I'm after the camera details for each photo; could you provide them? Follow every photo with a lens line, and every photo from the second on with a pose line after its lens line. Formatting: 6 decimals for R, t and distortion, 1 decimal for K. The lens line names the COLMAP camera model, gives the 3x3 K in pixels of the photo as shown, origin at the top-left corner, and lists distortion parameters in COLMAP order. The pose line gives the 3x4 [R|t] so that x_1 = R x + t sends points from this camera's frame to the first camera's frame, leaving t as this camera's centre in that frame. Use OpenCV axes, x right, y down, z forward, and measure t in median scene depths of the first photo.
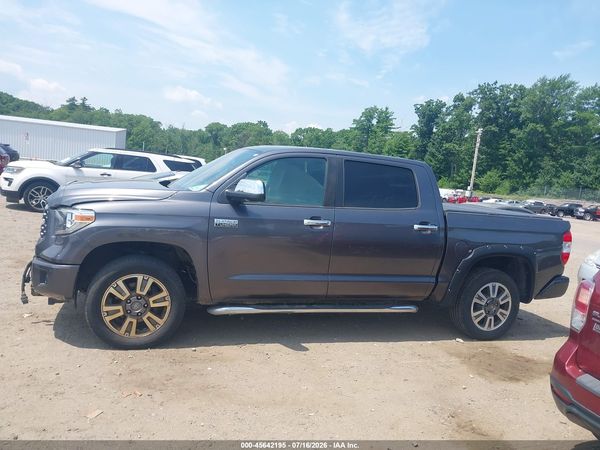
lens RADIAL K [[486.6, 0, 302.6], [0, 486.6, 226.0], [0, 0, 1]] dist [-0.003949, 0.003516]
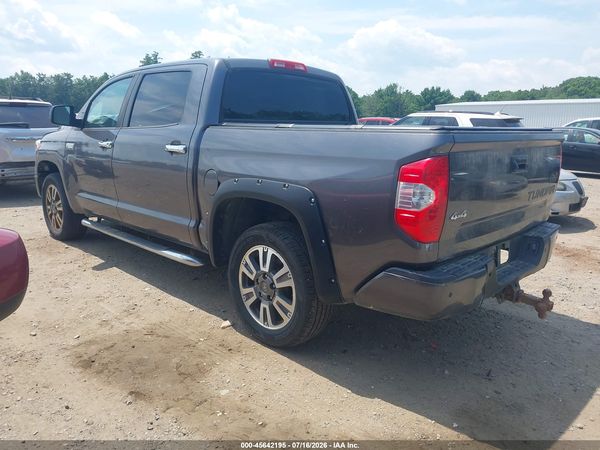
lens RADIAL K [[487.9, 0, 300.0], [0, 487.9, 225.0], [0, 0, 1]] dist [0.007263, 0.005233]
pose [[0.427367, 0.097283, -0.898829, 0.640591], [-0.073482, 0.994642, 0.072714, 0.032415], [0.901087, 0.034973, 0.432226, 0.544979]]
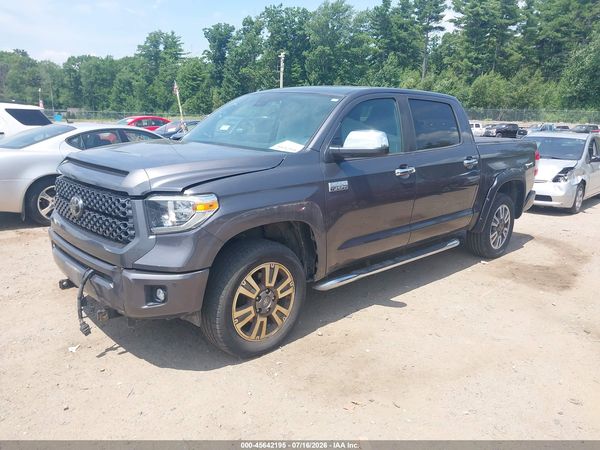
lens RADIAL K [[482.2, 0, 300.2], [0, 482.2, 218.7], [0, 0, 1]] dist [0.007344, -0.005024]
pose [[0.906240, -0.161176, 0.390835, -0.307152], [0.108313, 0.982136, 0.153874, -0.047459], [-0.408654, -0.097114, 0.907508, 0.135827]]
